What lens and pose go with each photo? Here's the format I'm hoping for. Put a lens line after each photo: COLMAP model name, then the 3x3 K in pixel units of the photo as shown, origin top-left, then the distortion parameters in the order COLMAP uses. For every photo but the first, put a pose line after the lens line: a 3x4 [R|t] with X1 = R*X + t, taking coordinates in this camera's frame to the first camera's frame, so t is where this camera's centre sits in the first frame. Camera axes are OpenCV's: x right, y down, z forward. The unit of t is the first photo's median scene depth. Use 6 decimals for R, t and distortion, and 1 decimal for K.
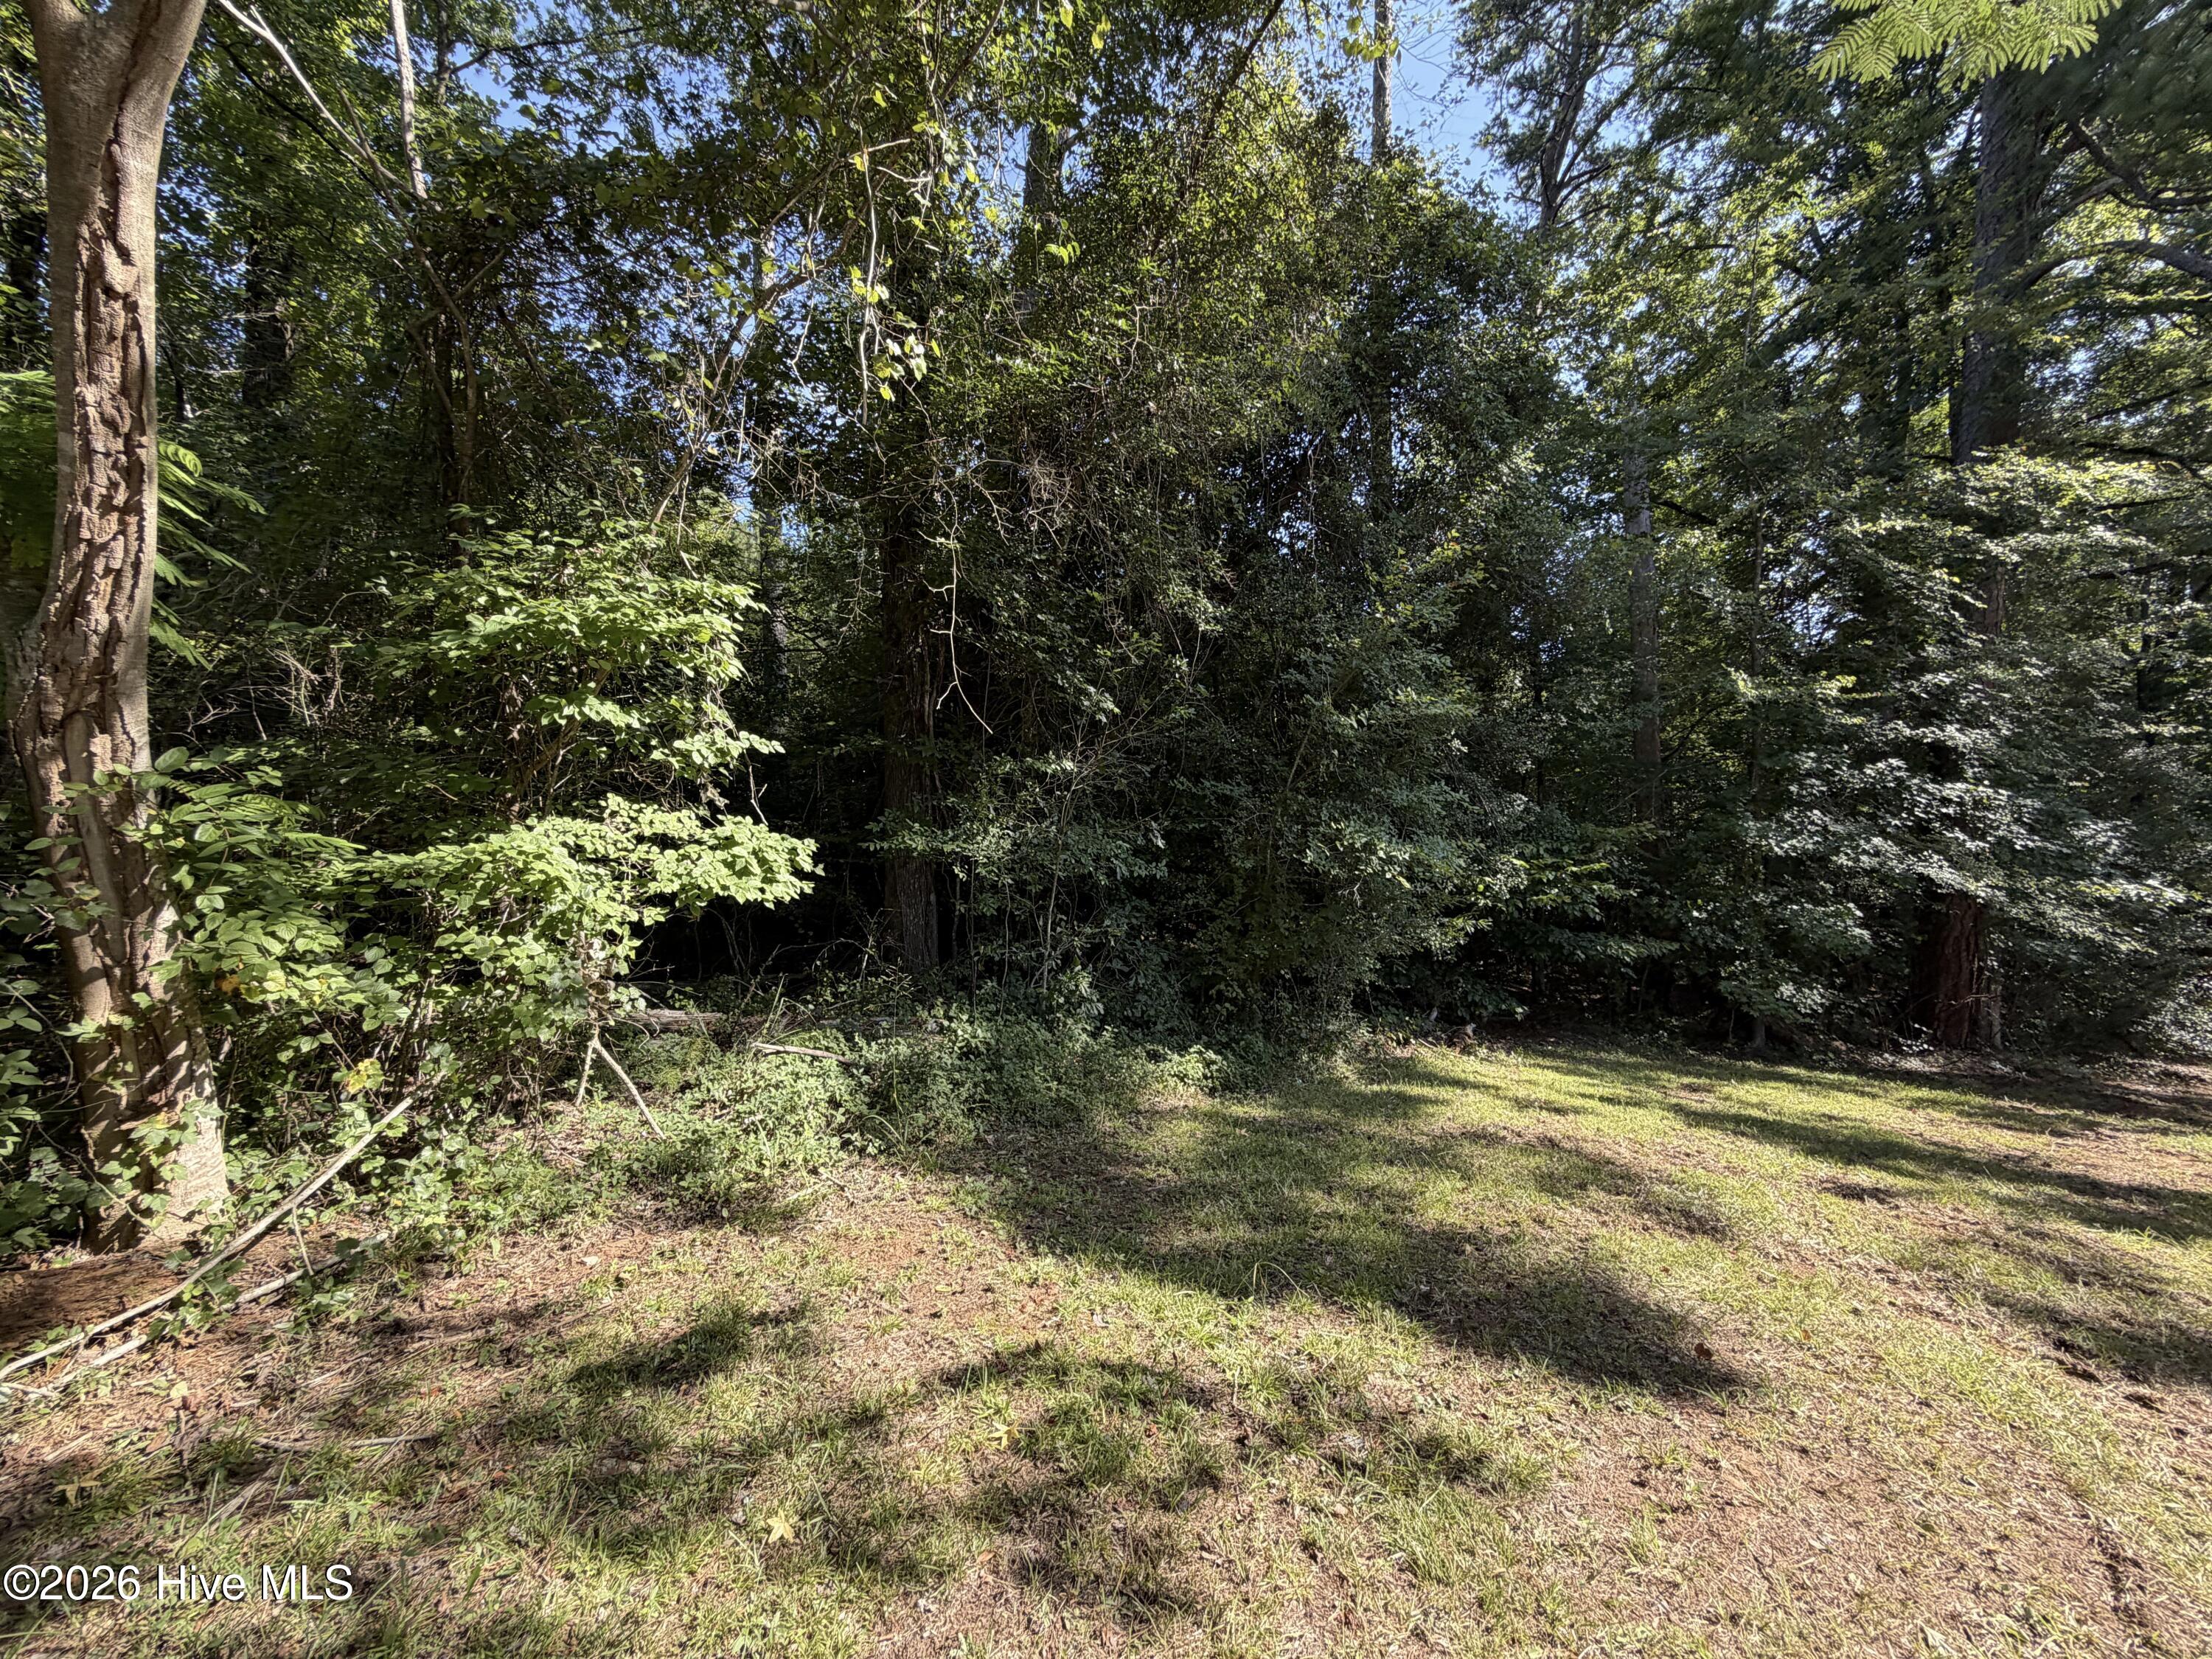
lens RADIAL K [[898.1, 0, 1106.0], [0, 898.1, 829.5], [0, 0, 1]] dist [-0.000058, -0.000107]
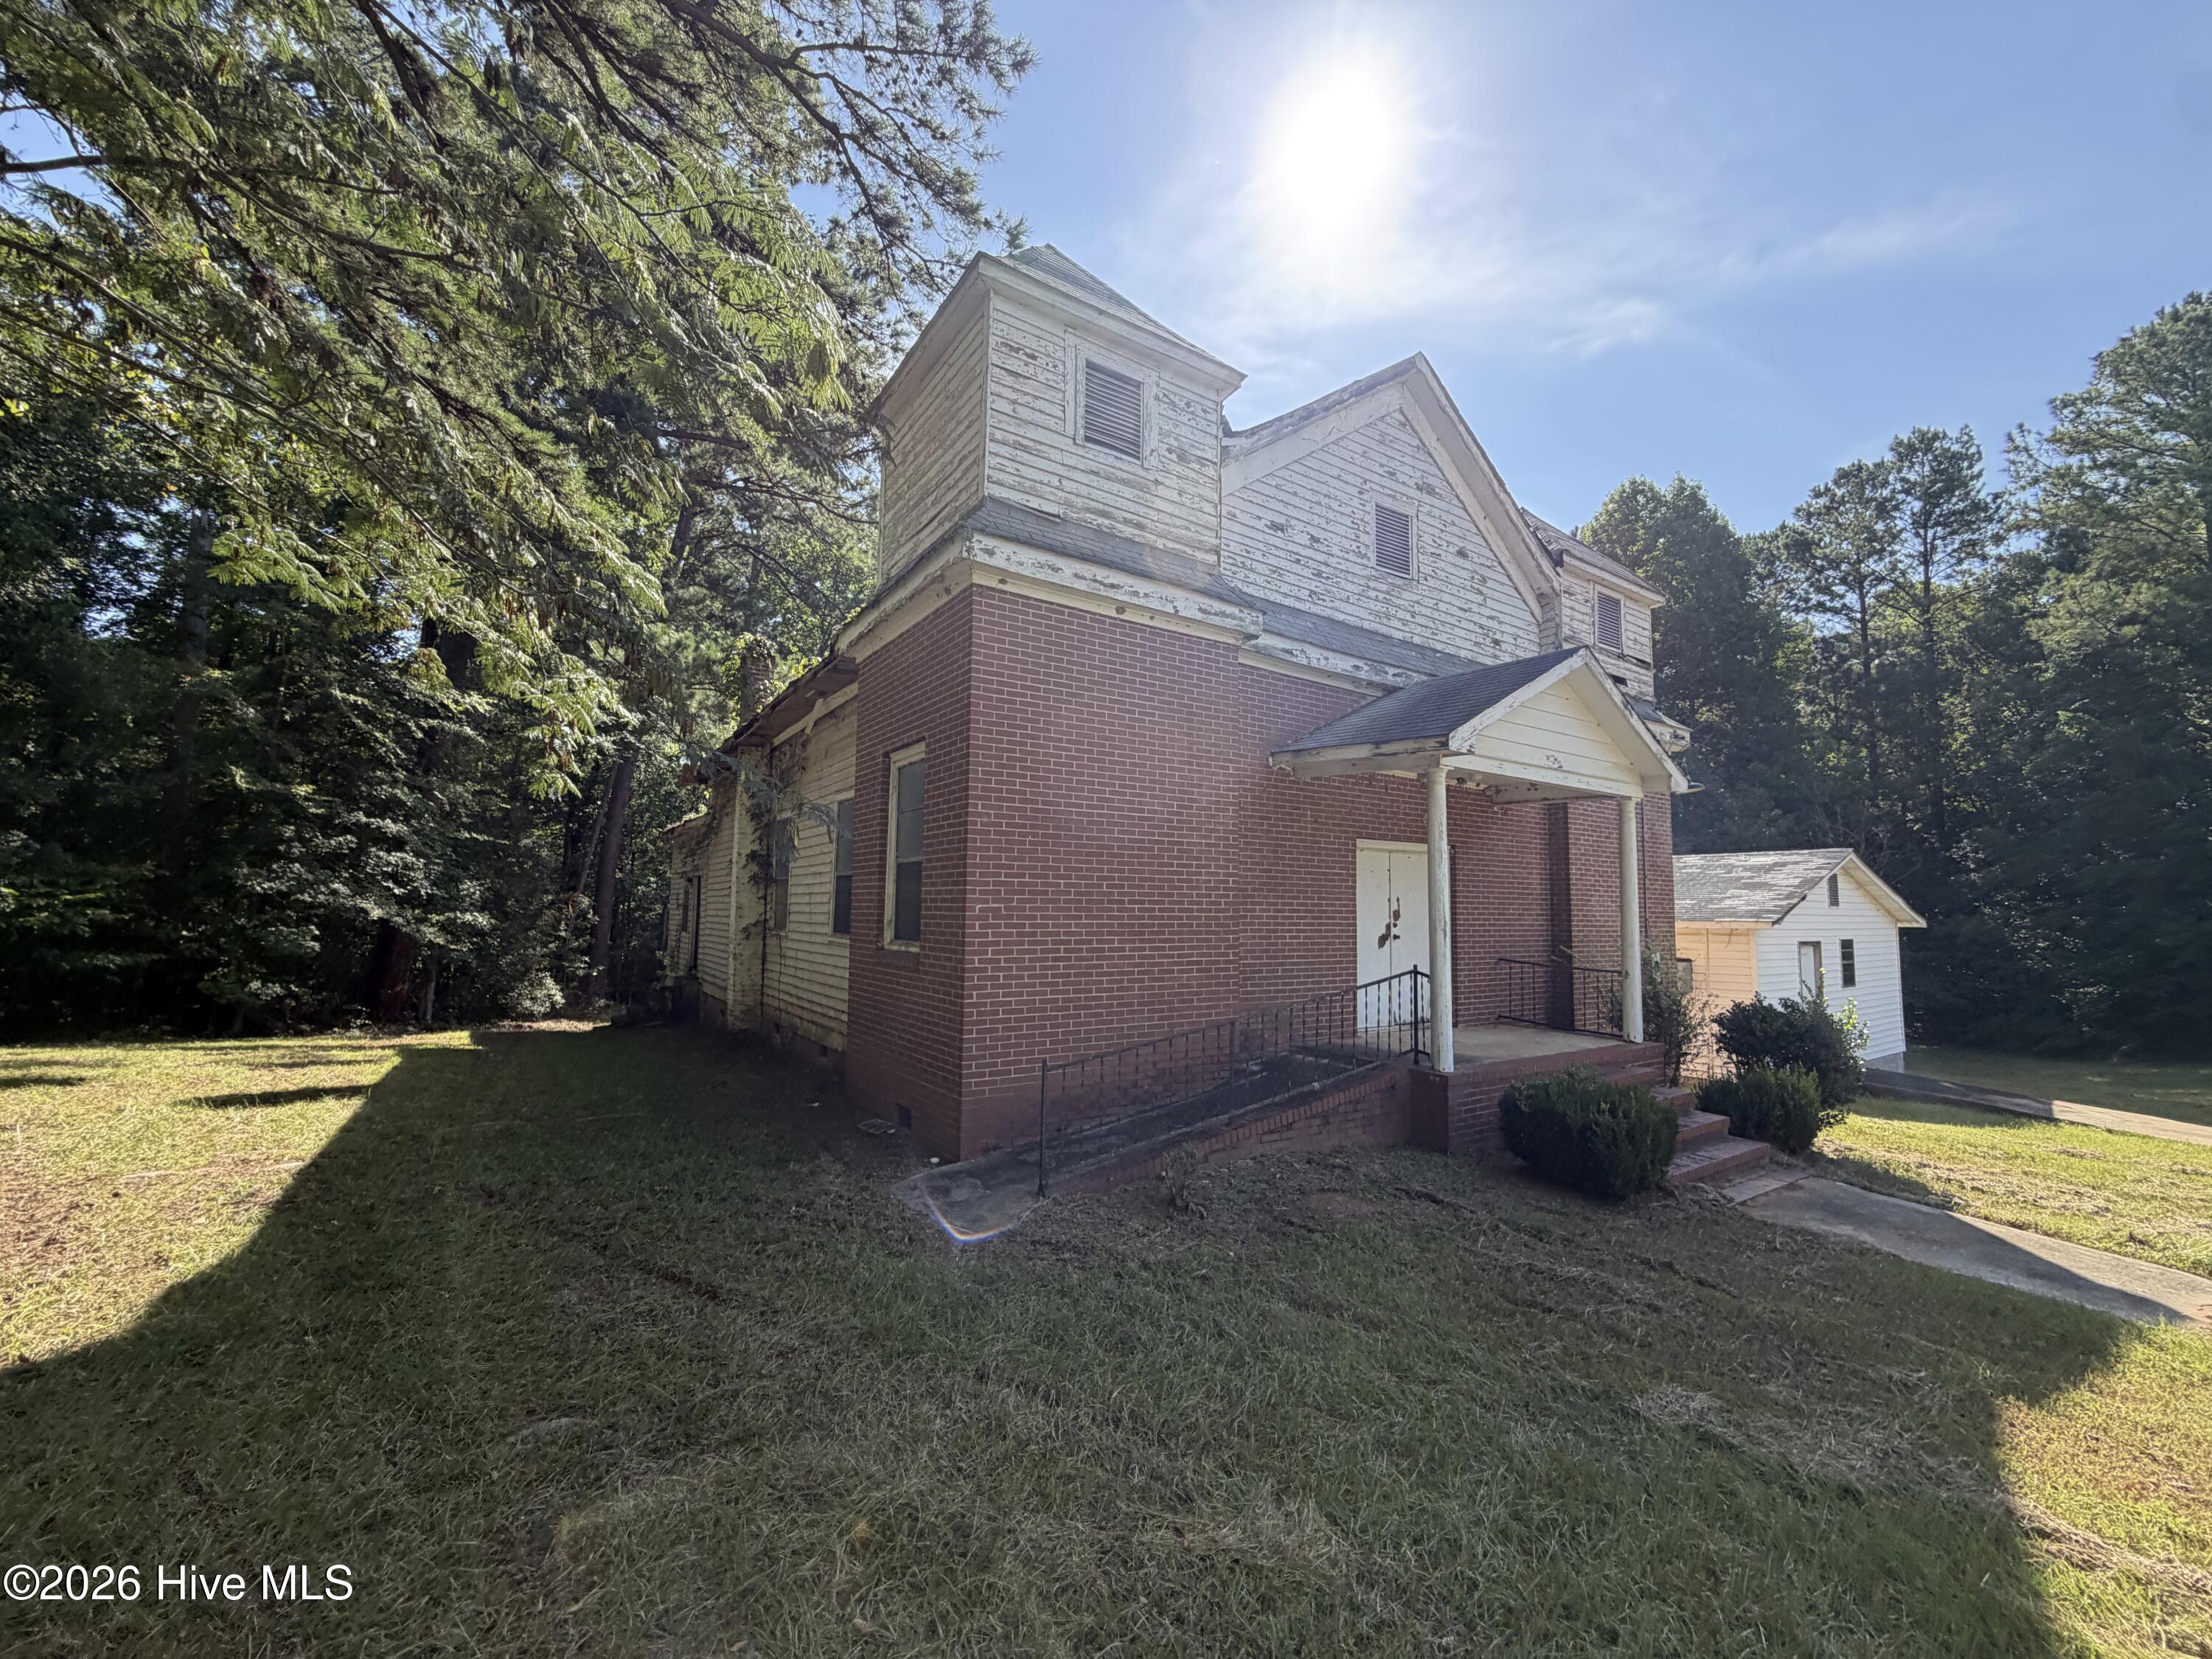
lens RADIAL K [[898.1, 0, 1106.0], [0, 898.1, 829.5], [0, 0, 1]] dist [-0.000058, -0.000107]
pose [[0.251154, 0.104808, 0.962256, -0.326194], [-0.057224, 0.993990, -0.093329, -0.016061], [-0.966254, -0.031624, 0.255642, -0.704778]]
